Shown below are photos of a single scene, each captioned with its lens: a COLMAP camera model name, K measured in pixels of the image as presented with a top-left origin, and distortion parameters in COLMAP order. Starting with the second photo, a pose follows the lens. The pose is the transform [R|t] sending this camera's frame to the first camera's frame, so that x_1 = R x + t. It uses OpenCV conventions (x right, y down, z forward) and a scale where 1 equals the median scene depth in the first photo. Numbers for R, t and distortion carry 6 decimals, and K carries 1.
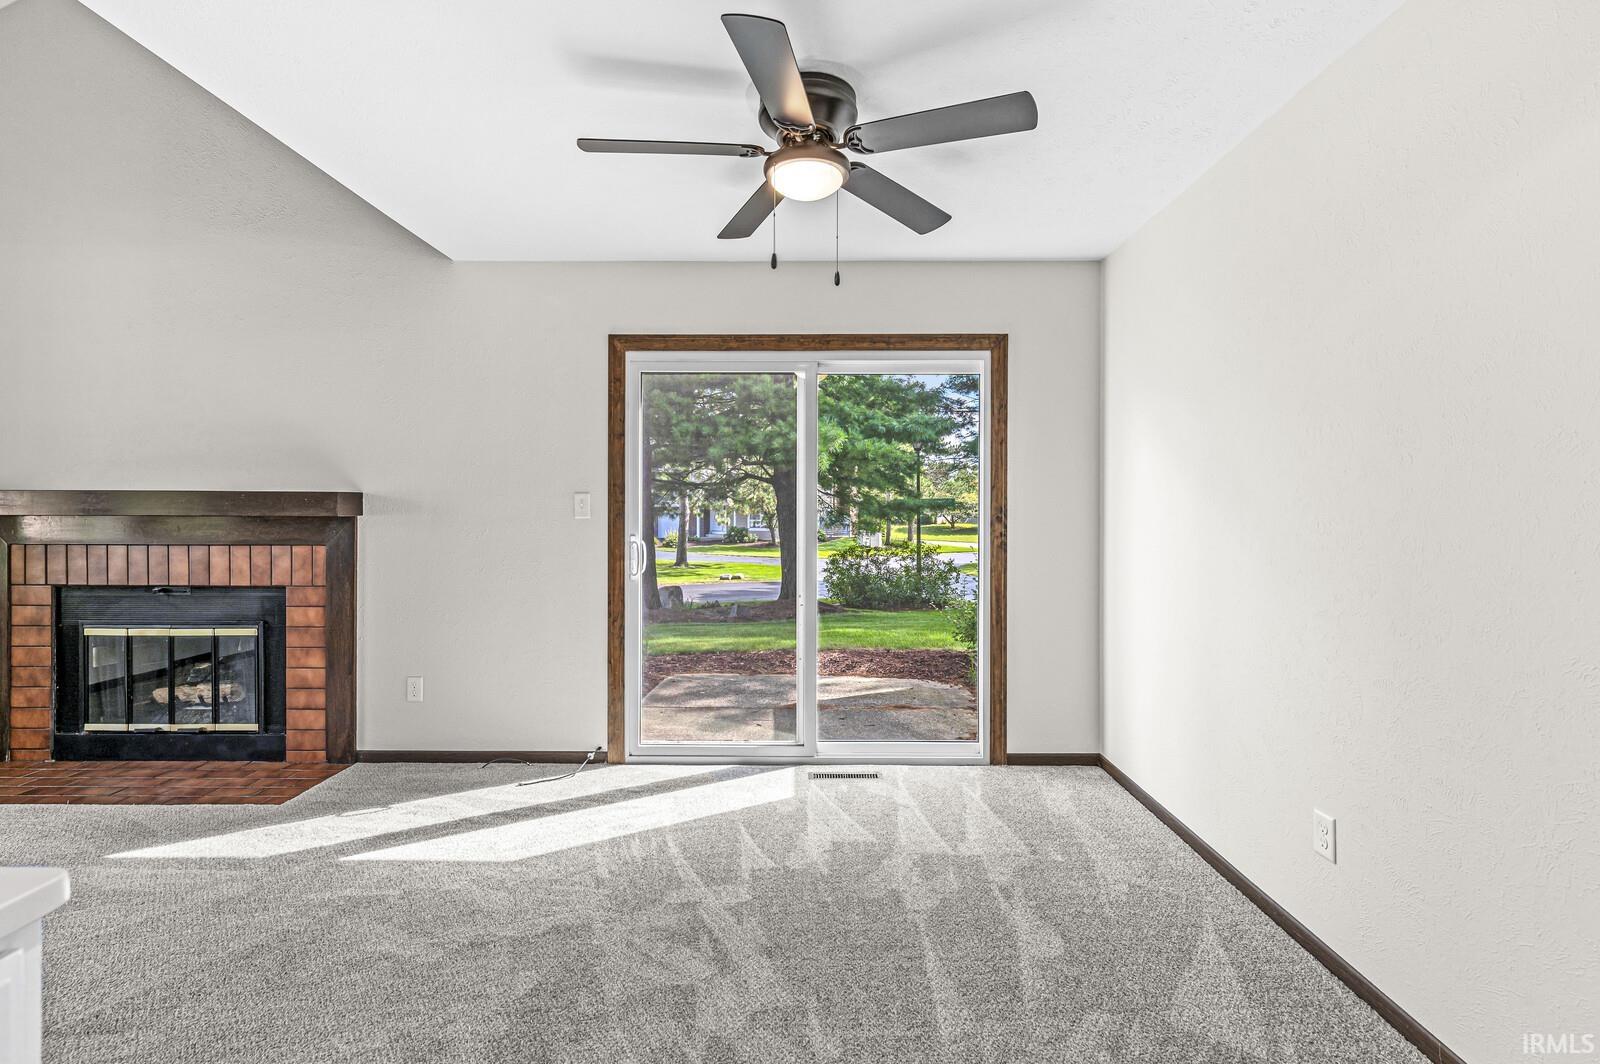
lens RADIAL K [[704.9, 0, 809.0], [0, 704.9, 513.6], [0, 0, 1]] dist [0.003160, -0.000576]
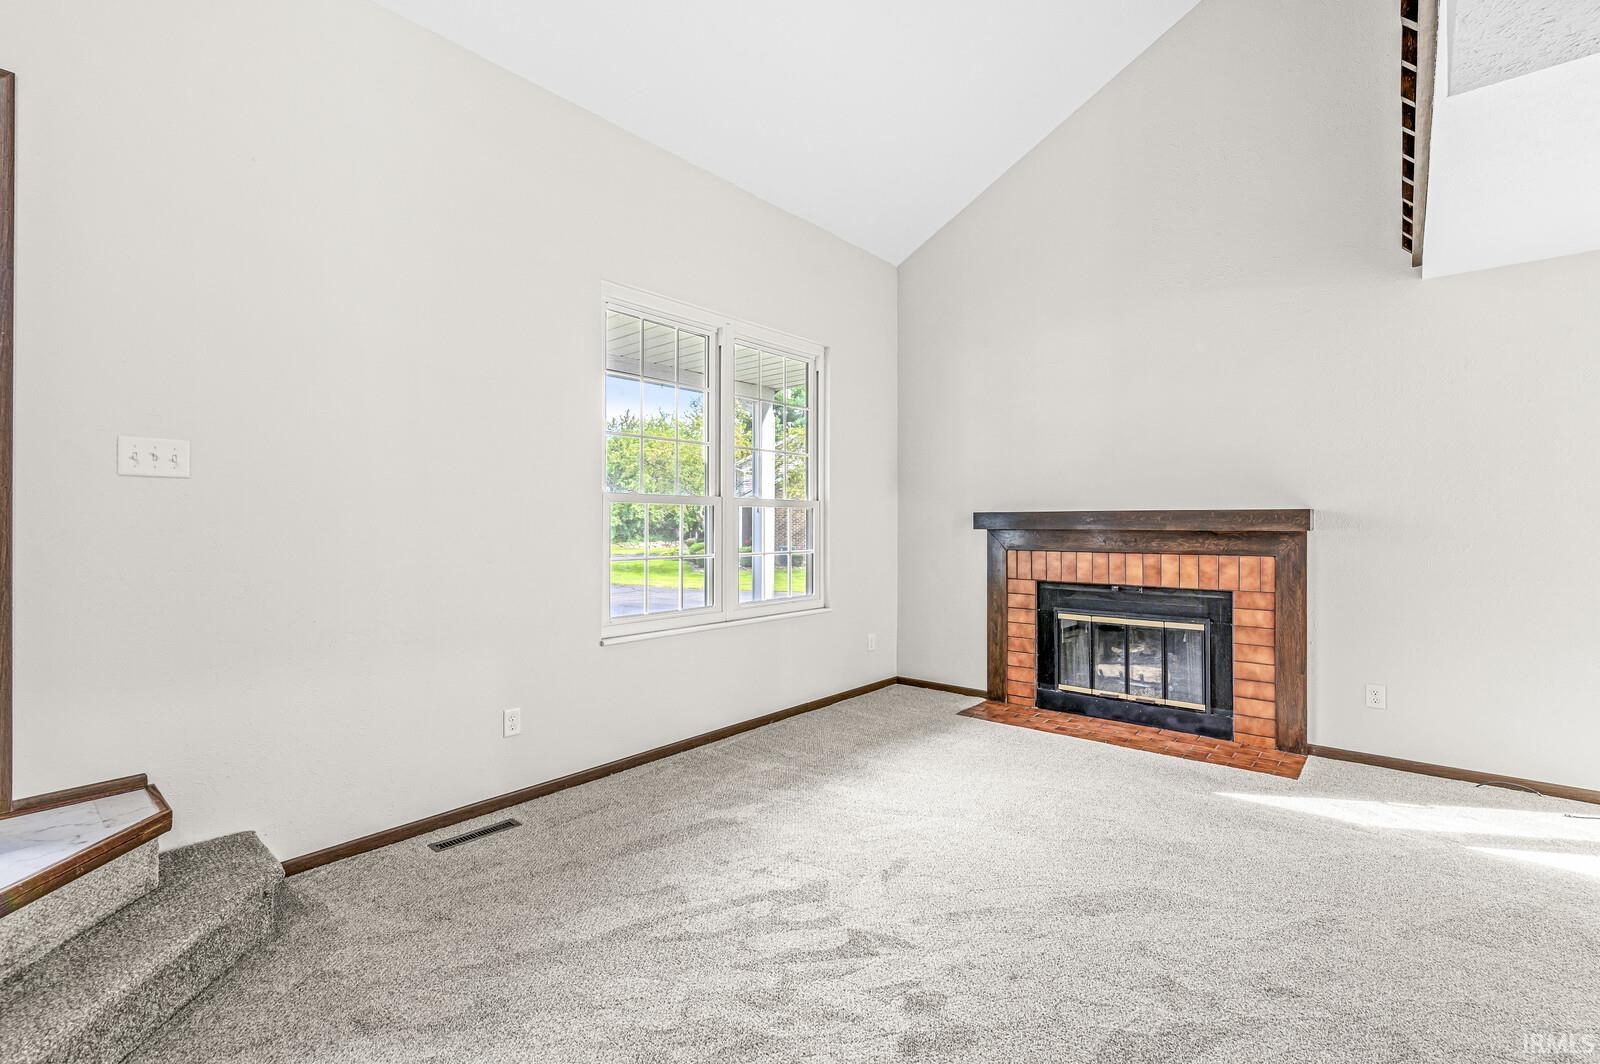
lens RADIAL K [[704.9, 0, 800.4], [0, 704.9, 524.3], [0, 0, 1]] dist [0.003160, -0.000576]
pose [[0.765064, -0.004039, -0.643942, -0.536243], [0.001062, 0.999987, -0.005011, -0.002208], [0.643954, 0.003150, 0.765058, -0.354571]]
